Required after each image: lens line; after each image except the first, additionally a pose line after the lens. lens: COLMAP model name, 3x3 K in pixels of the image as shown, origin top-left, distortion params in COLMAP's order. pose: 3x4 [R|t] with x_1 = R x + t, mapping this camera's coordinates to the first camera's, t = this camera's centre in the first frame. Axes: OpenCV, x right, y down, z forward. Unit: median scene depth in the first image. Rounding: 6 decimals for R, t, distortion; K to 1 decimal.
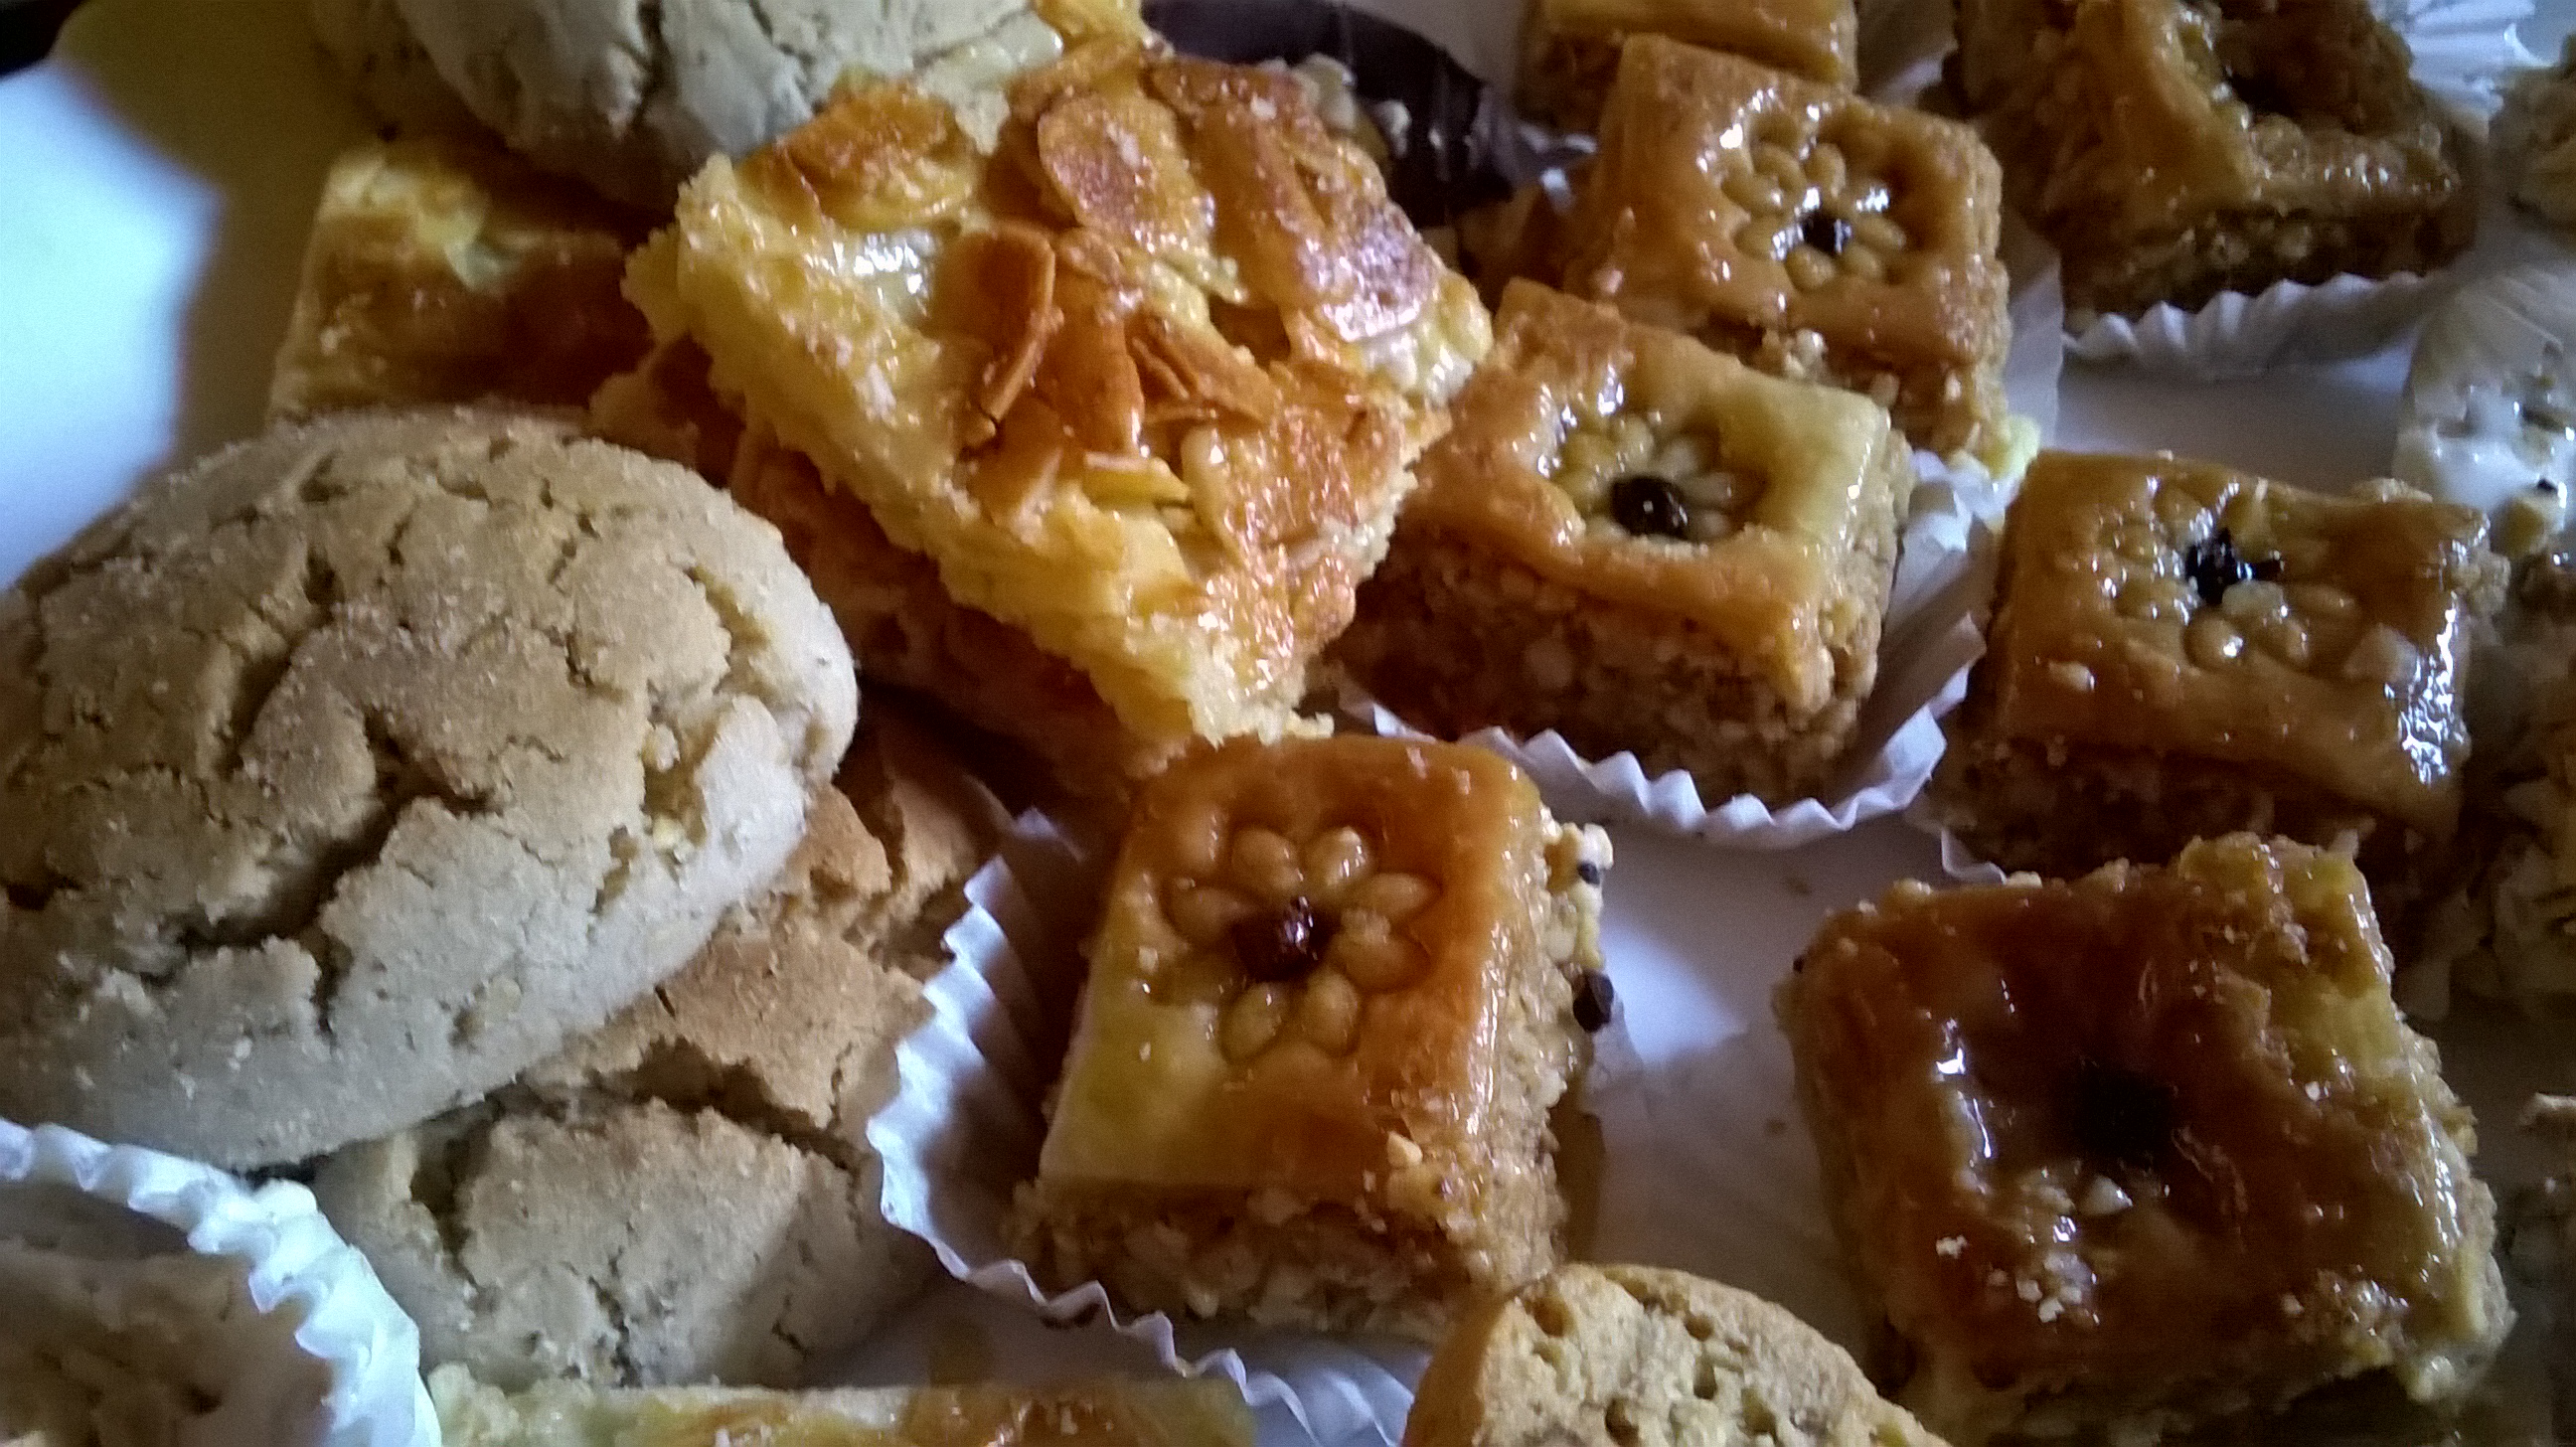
lens RADIAL K [[2221.7, 0, 1292.2], [0, 2221.7, 729.0], [0, 0, 1]] dist [0.064113, -0.128502]
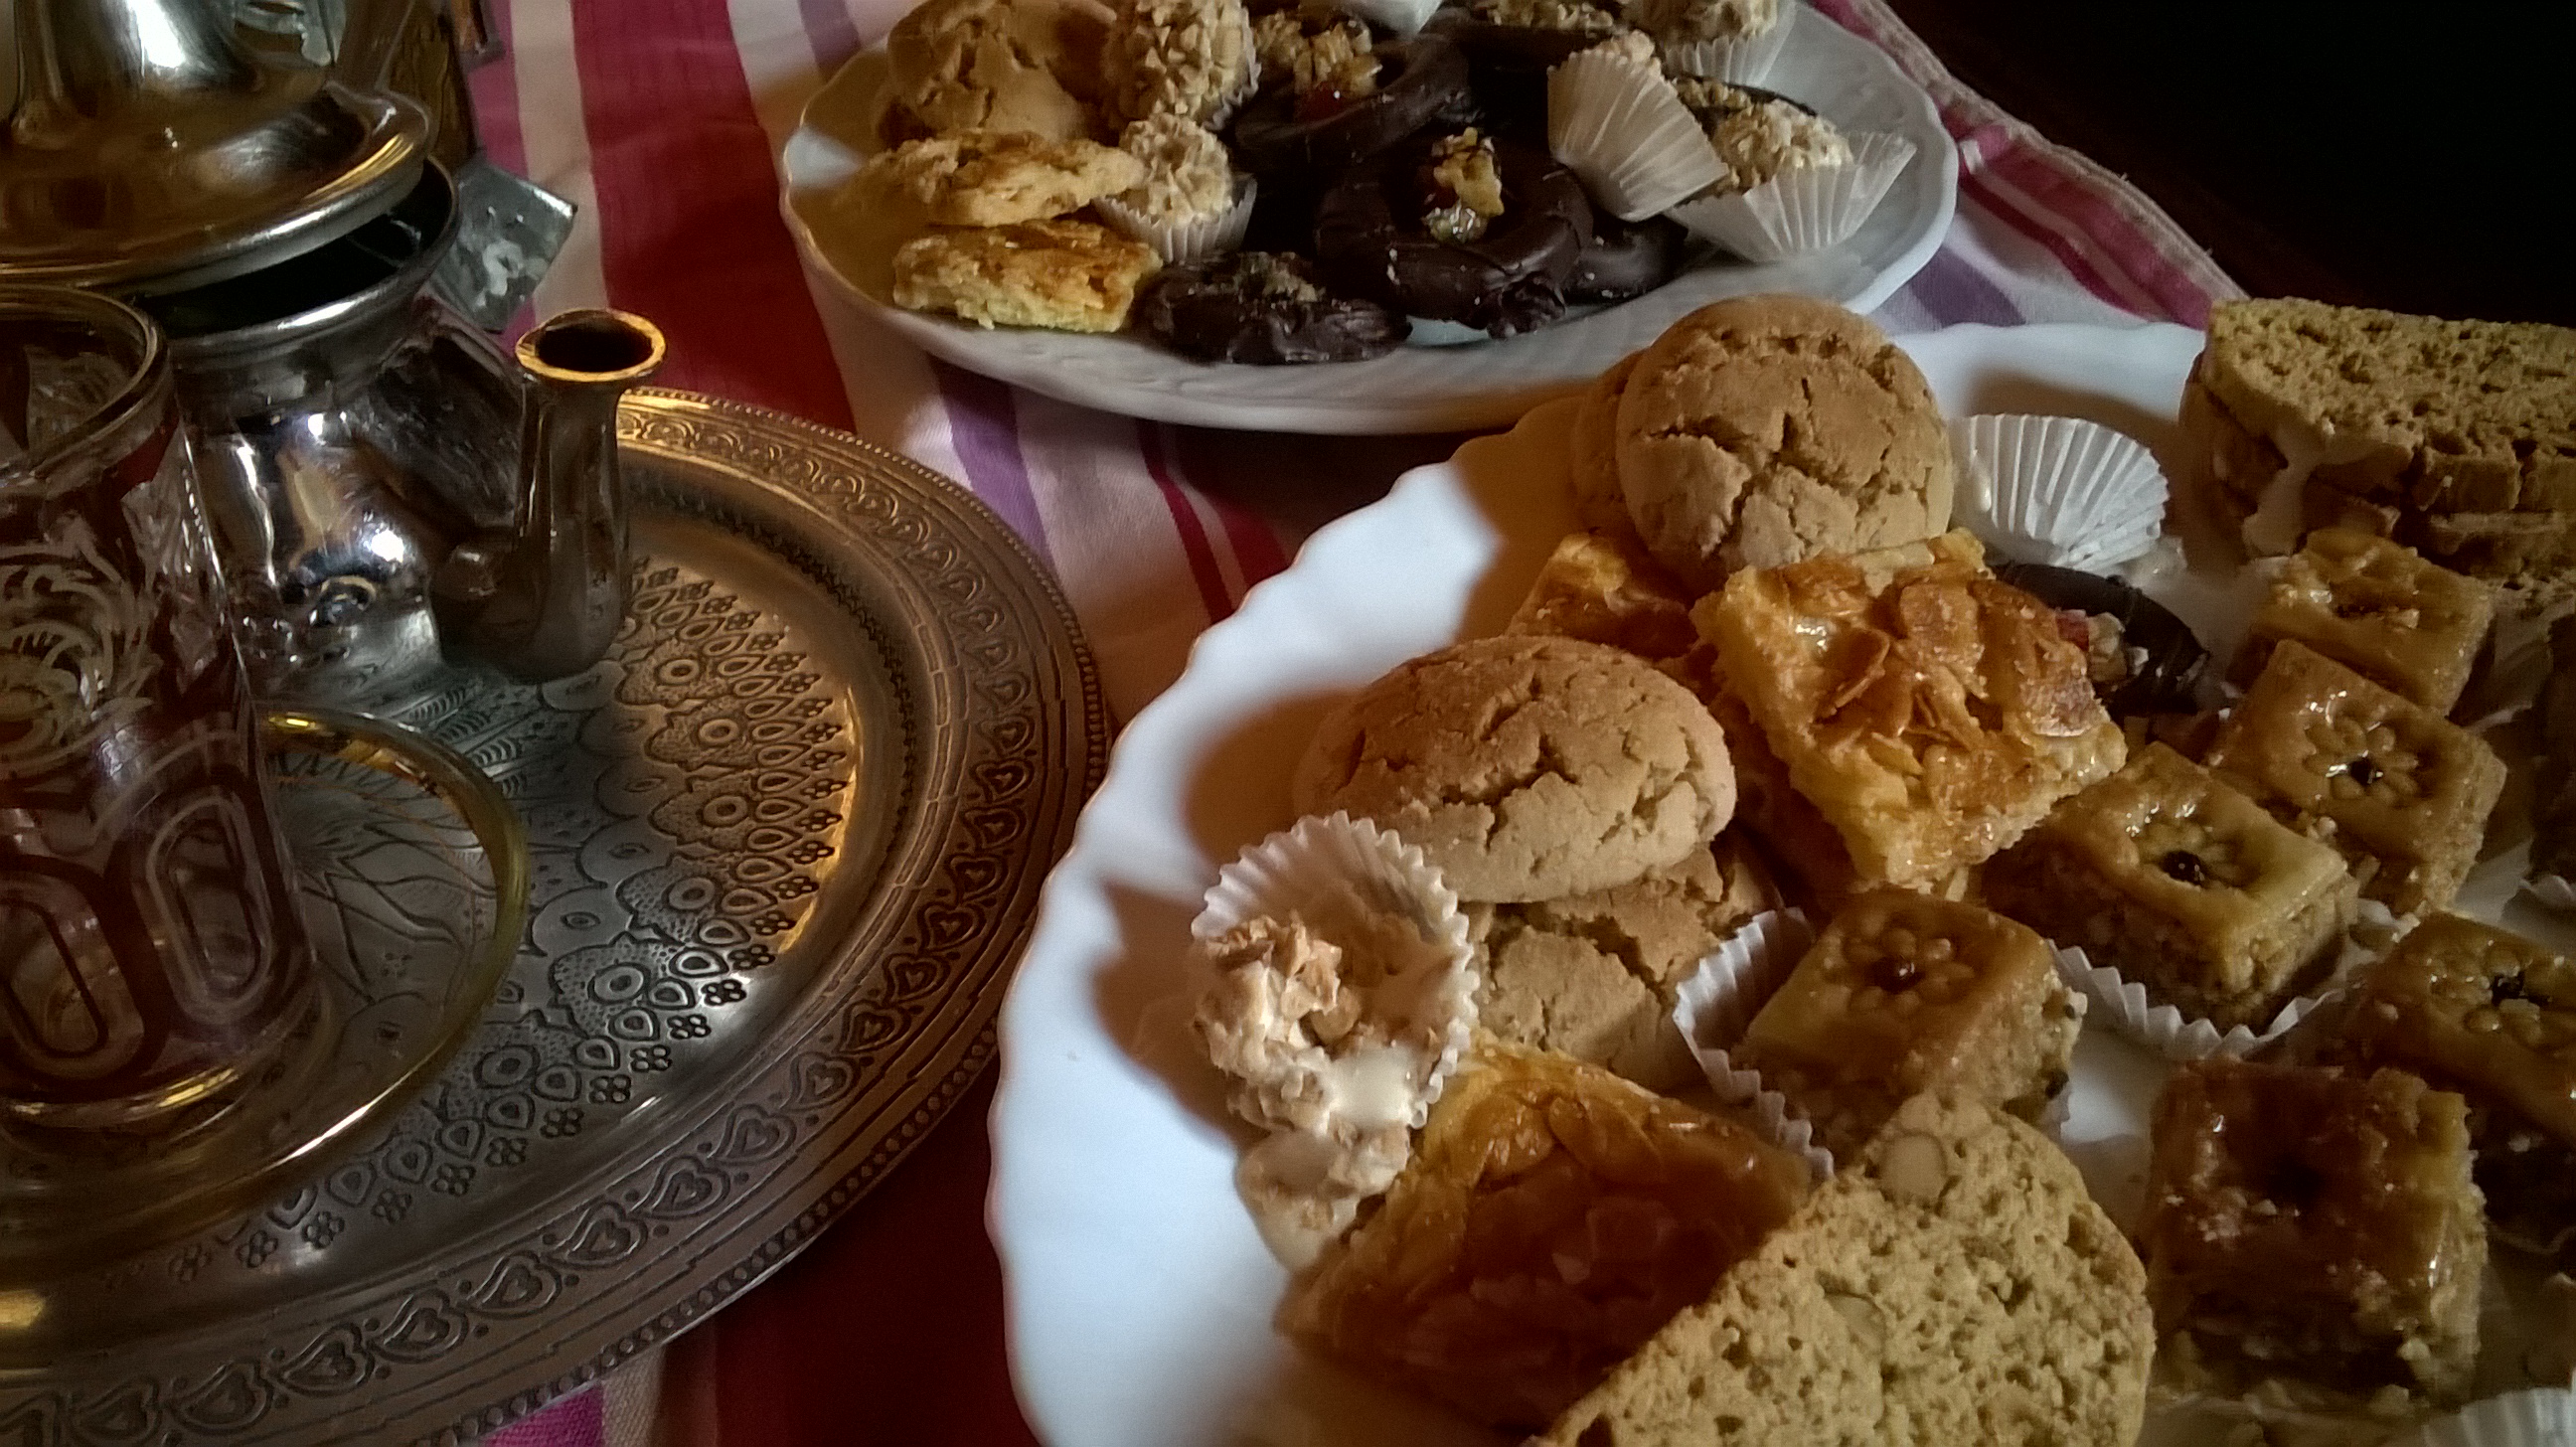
lens RADIAL K [[2221.7, 0, 1283.7], [0, 2221.7, 711.7], [0, 0, 1]] dist [0.064113, -0.128502]
pose [[0.872218, 0.256880, -0.416231, 0.285300], [-0.347033, 0.924698, -0.156529, 0.371363], [0.344679, 0.280973, 0.895684, -1.059792]]
